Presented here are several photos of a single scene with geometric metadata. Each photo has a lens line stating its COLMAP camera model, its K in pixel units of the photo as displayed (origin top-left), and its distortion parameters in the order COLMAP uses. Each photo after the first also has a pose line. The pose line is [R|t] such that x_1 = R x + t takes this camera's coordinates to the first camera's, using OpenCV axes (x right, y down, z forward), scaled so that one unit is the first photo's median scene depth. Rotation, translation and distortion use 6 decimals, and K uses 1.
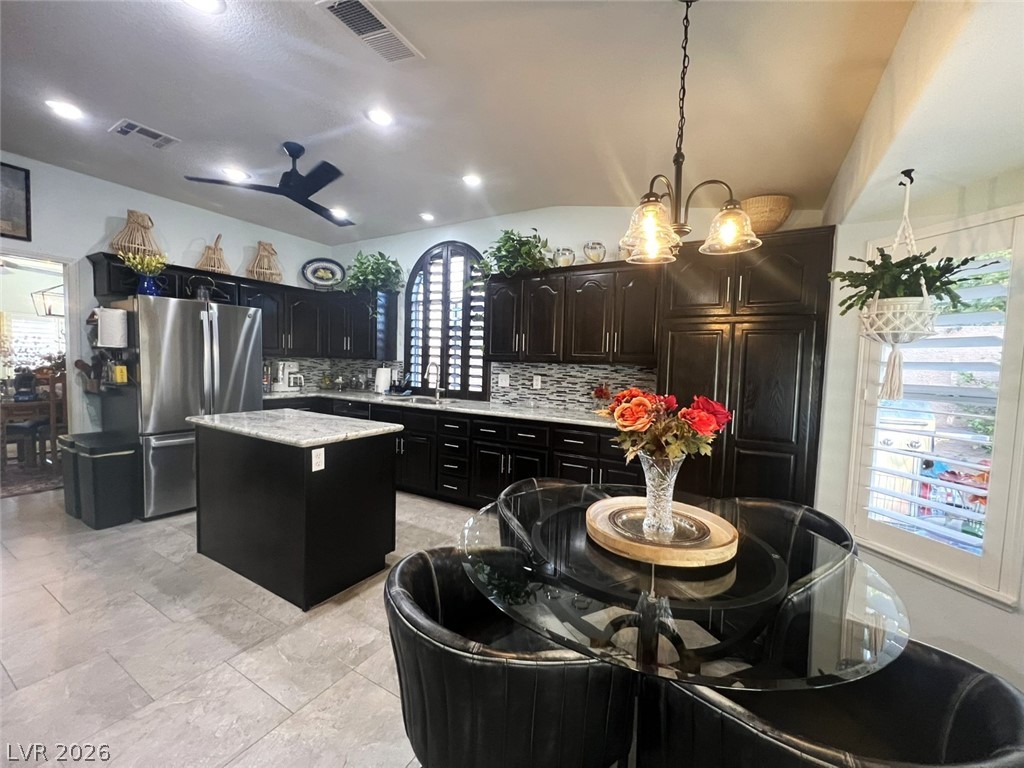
lens RADIAL K [[408.2, 0, 511.9], [0, 408.2, 387.0], [0, 0, 1]] dist [-0.000195, 0.000087]
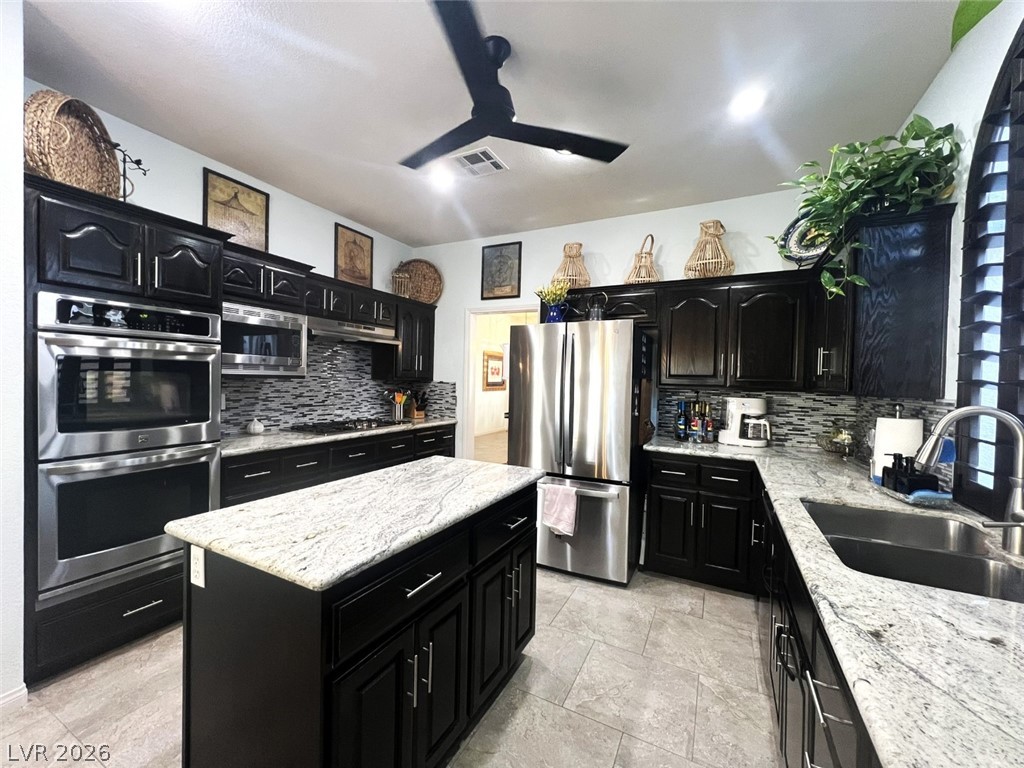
lens RADIAL K [[408.2, 0, 515.5], [0, 408.2, 386.5], [0, 0, 1]] dist [-0.000195, 0.000087]
pose [[0.062118, -0.010604, -0.998012, 0.055951], [-0.081128, 0.996581, -0.015639, -0.047419], [0.994766, 0.081938, 0.061046, 0.713221]]
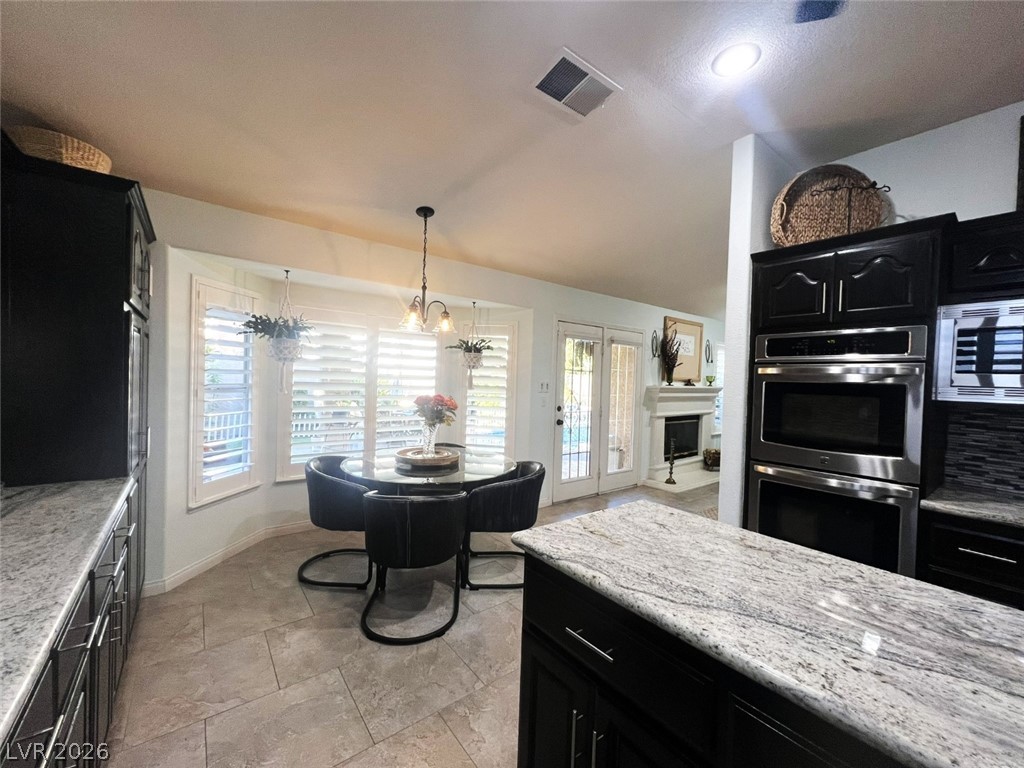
lens RADIAL K [[408.2, 0, 512.0], [0, 408.2, 385.5], [0, 0, 1]] dist [-0.000195, 0.000087]
pose [[-0.927121, -0.066770, 0.368767, -0.272408], [-0.037969, 0.995672, 0.084822, -0.075751], [-0.372835, 0.064639, -0.925644, 0.904912]]
